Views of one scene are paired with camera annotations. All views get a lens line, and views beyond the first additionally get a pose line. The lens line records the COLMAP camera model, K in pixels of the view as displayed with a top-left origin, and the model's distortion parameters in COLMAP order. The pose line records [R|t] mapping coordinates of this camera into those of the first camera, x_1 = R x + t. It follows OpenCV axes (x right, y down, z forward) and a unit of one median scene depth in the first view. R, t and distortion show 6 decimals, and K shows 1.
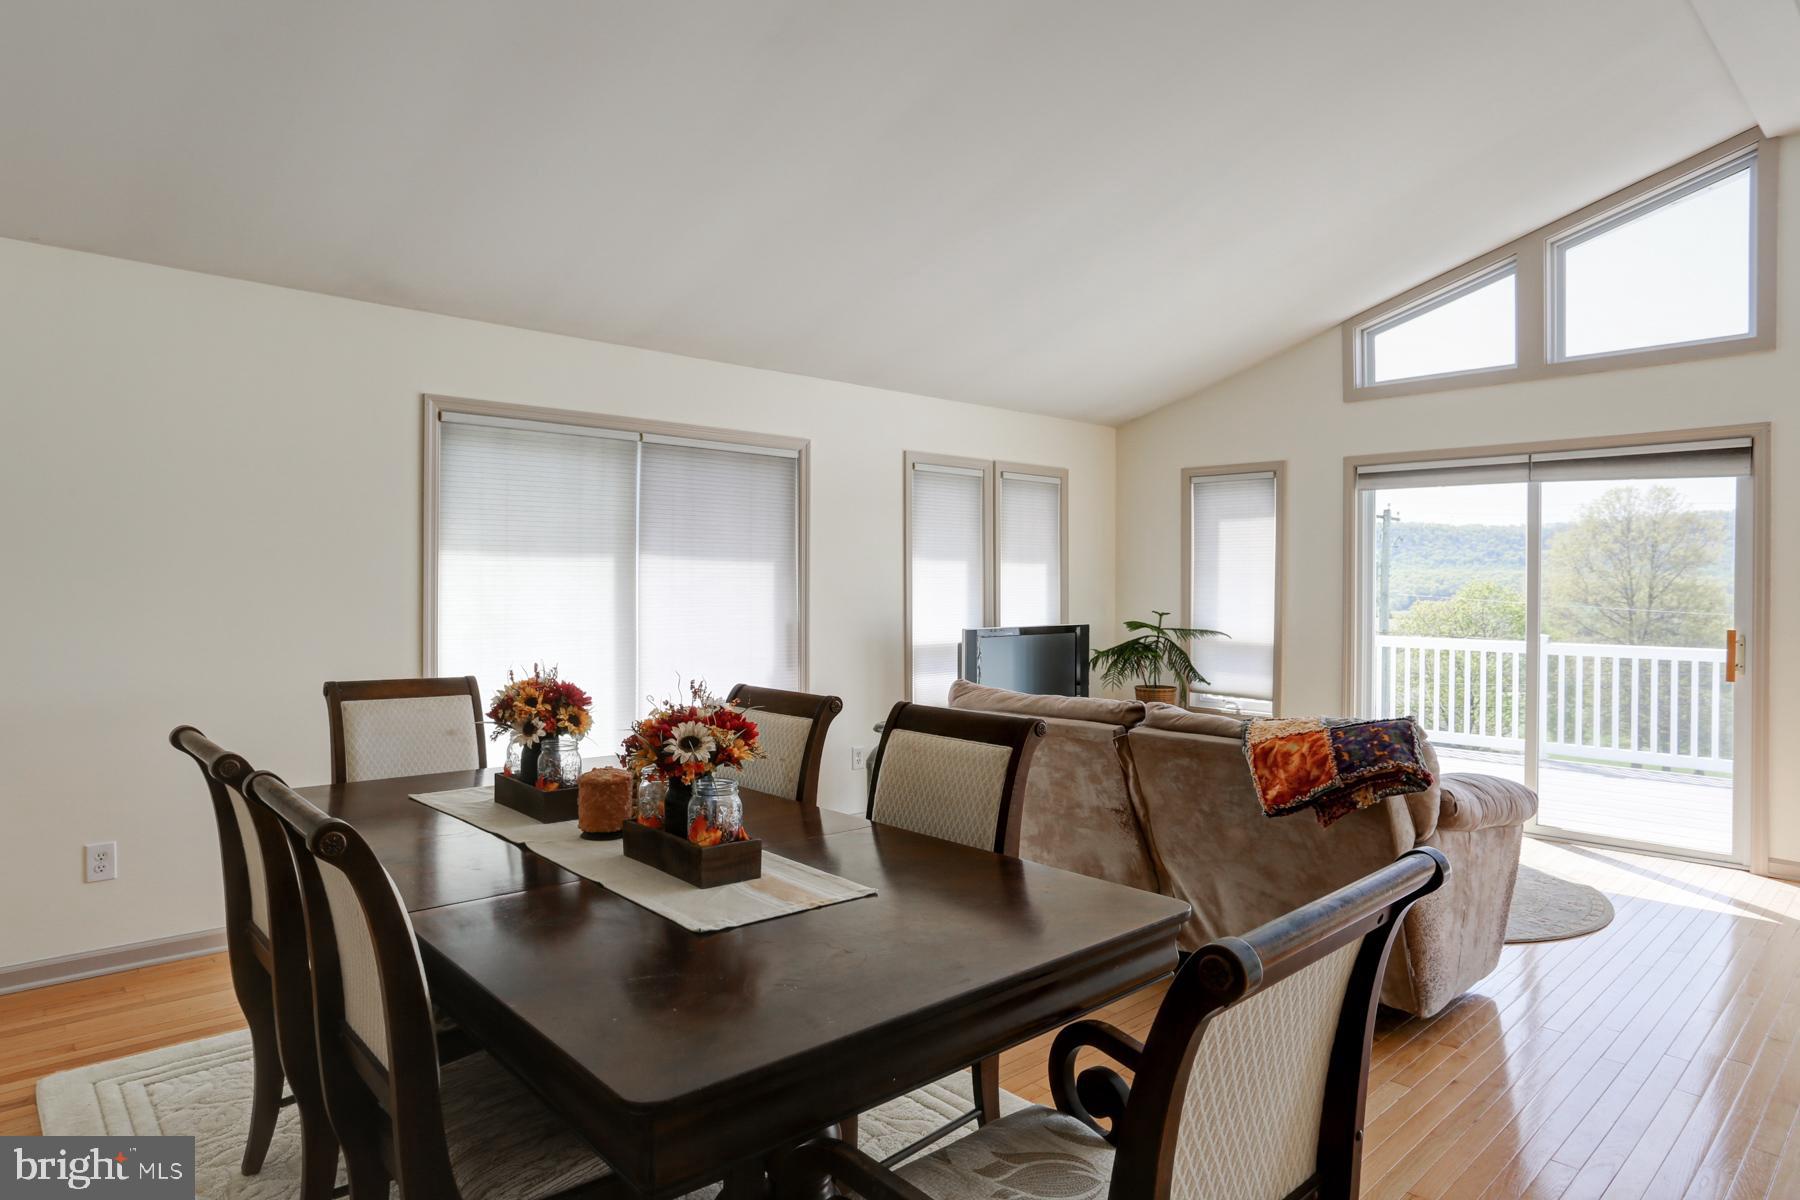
lens RADIAL K [[1036.5, 0, 895.2], [0, 1036.5, 625.3], [0, 0, 1]] dist [-0.039619, 0.014683]
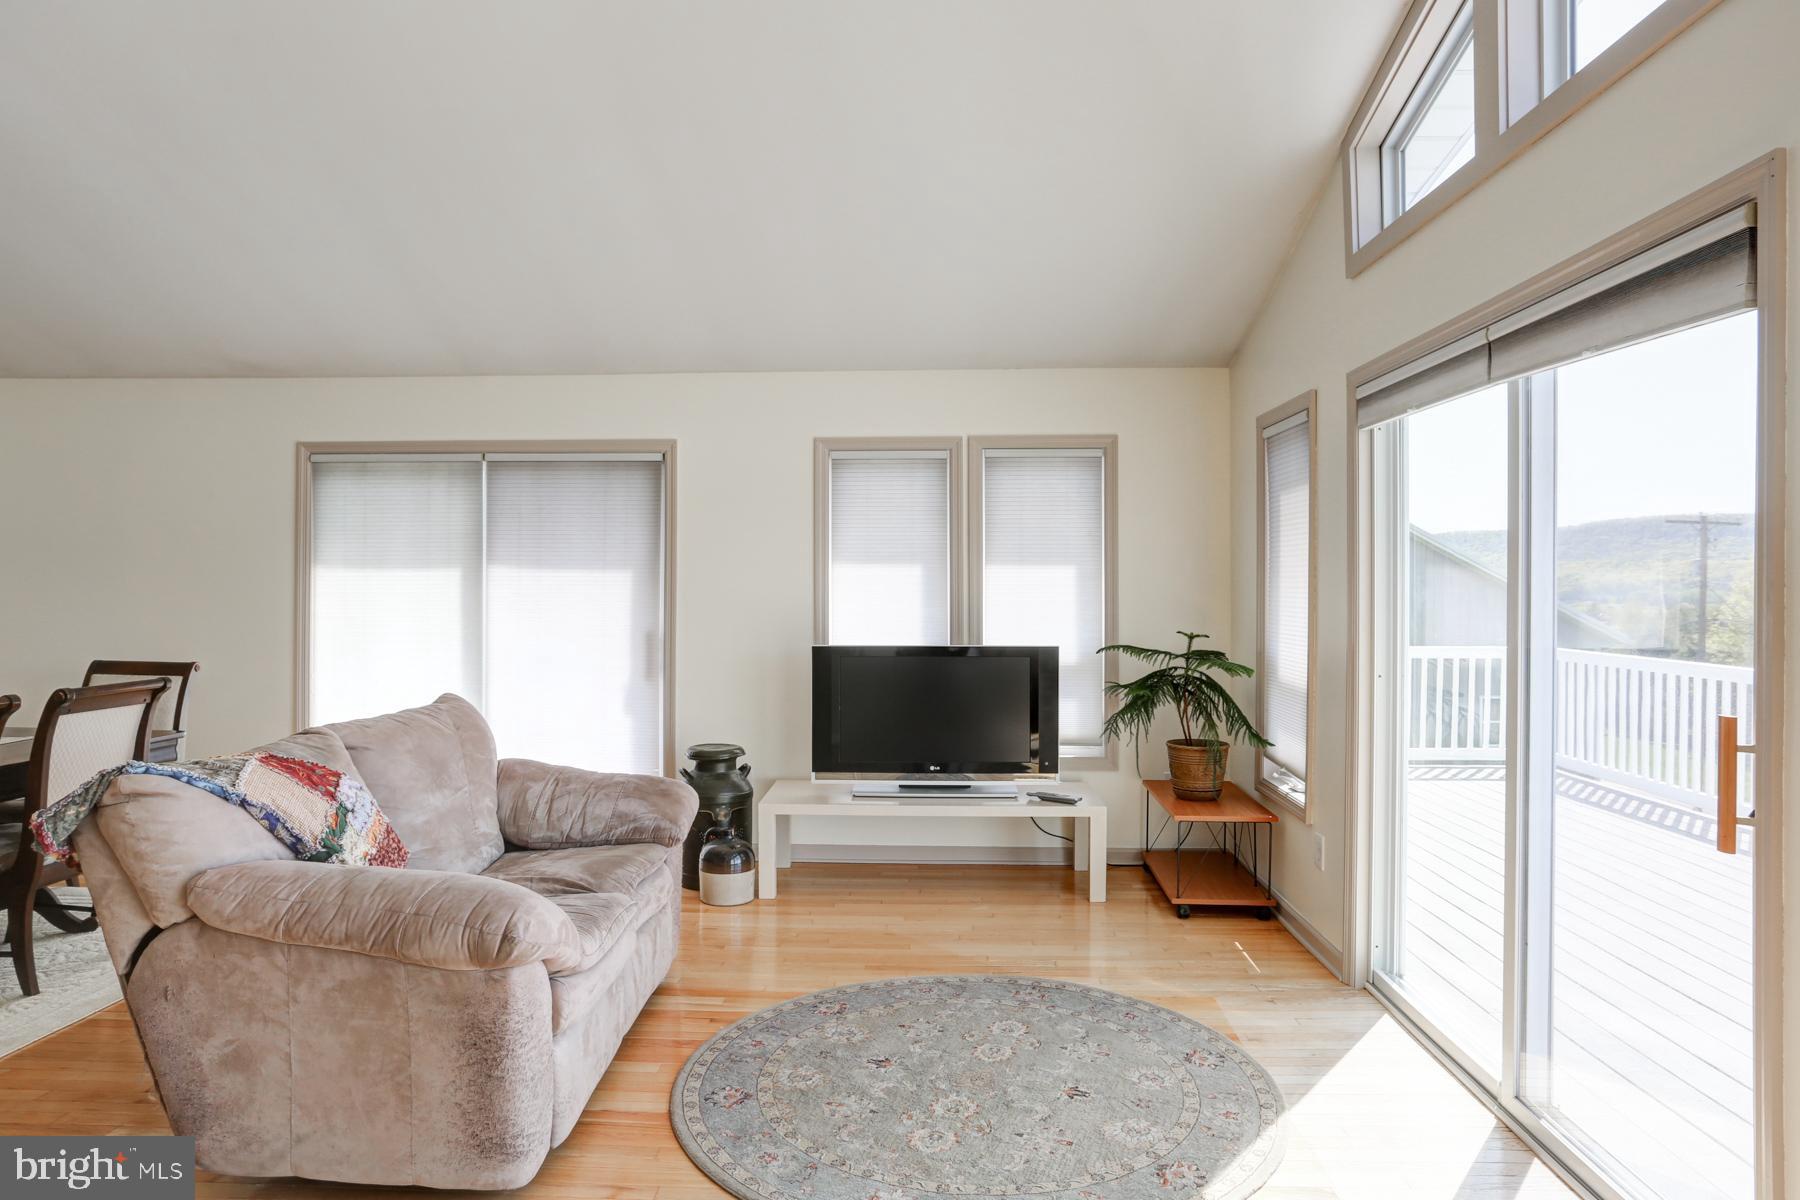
lens RADIAL K [[1107.0, 0, 913.8], [0, 1107.0, 588.1], [0, 0, 1]] dist [-0.032581, 0.001302]
pose [[0.716141, -0.000200, -0.697955, 0.803289], [-0.023983, 0.999402, -0.024895, -0.025210], [0.697543, 0.034567, 0.715708, 0.454832]]
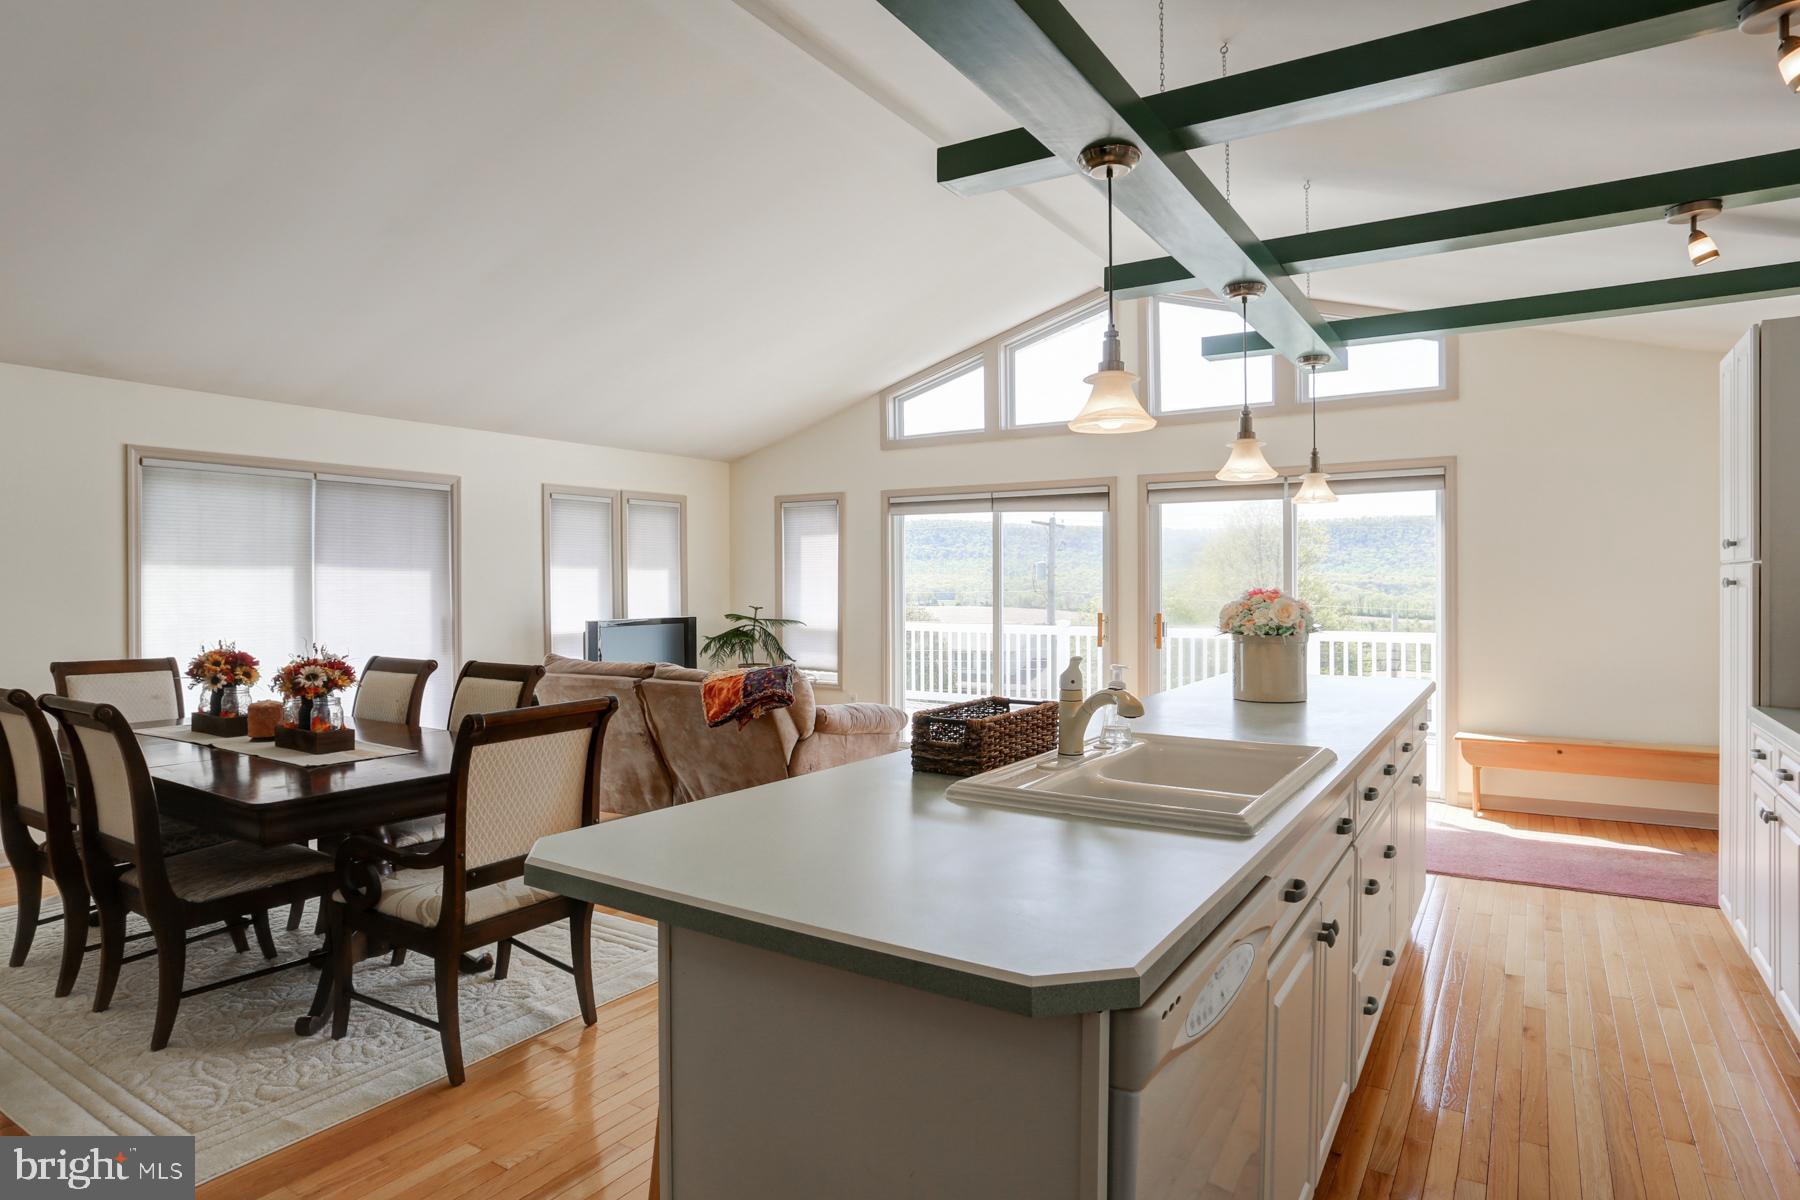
lens RADIAL K [[1036.5, 0, 881.3], [0, 1036.5, 581.9], [0, 0, 1]] dist [-0.039619, 0.014683]
pose [[0.971978, -0.007242, 0.234960, 0.131631], [0.017176, 0.999042, -0.040262, 0.013429], [-0.234444, 0.043169, 0.971171, -0.373733]]
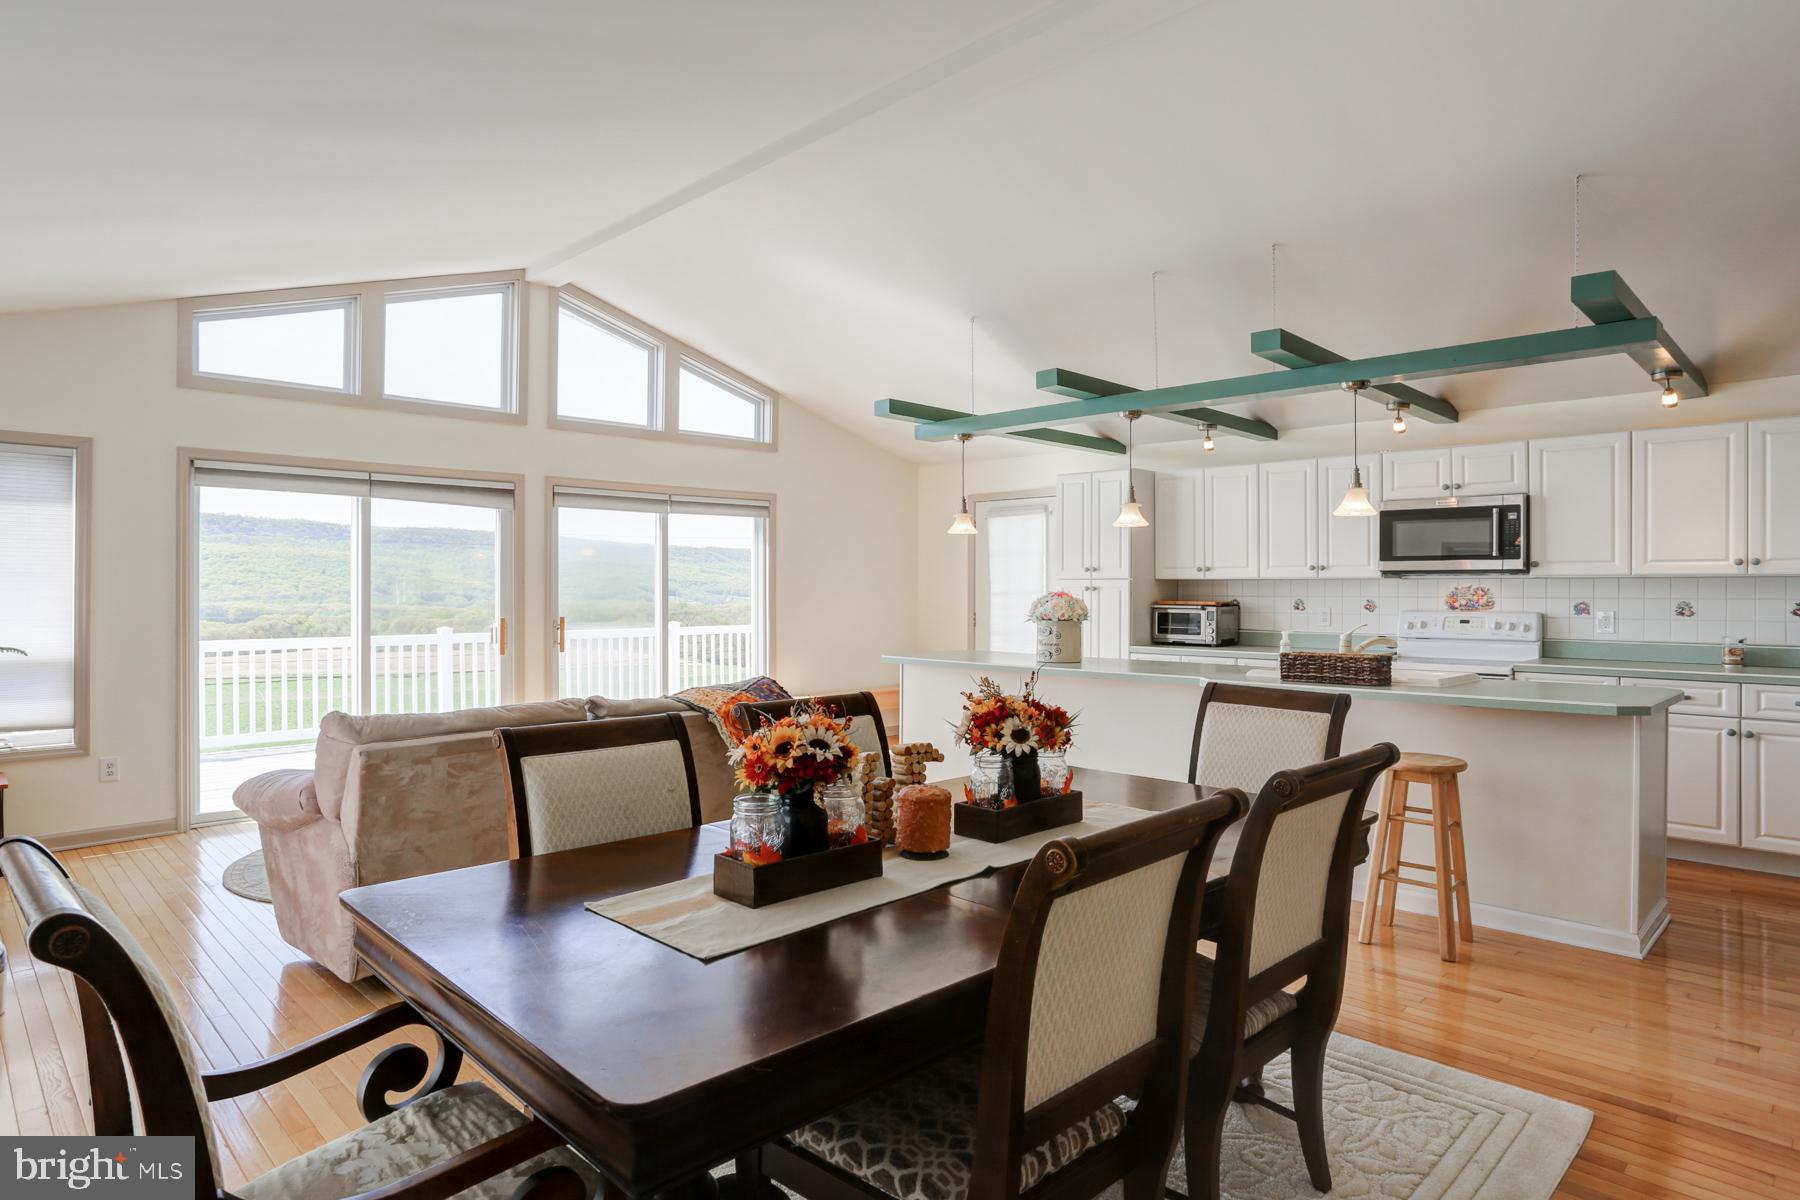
lens RADIAL K [[1036.5, 0, 913.8], [0, 1036.5, 587.8], [0, 0, 1]] dist [-0.039619, 0.014683]
pose [[-0.034877, -0.005420, 0.999377, -0.565306], [0.037391, 0.999278, 0.006724, -0.023212], [-0.998692, 0.037602, -0.034649, 0.442990]]
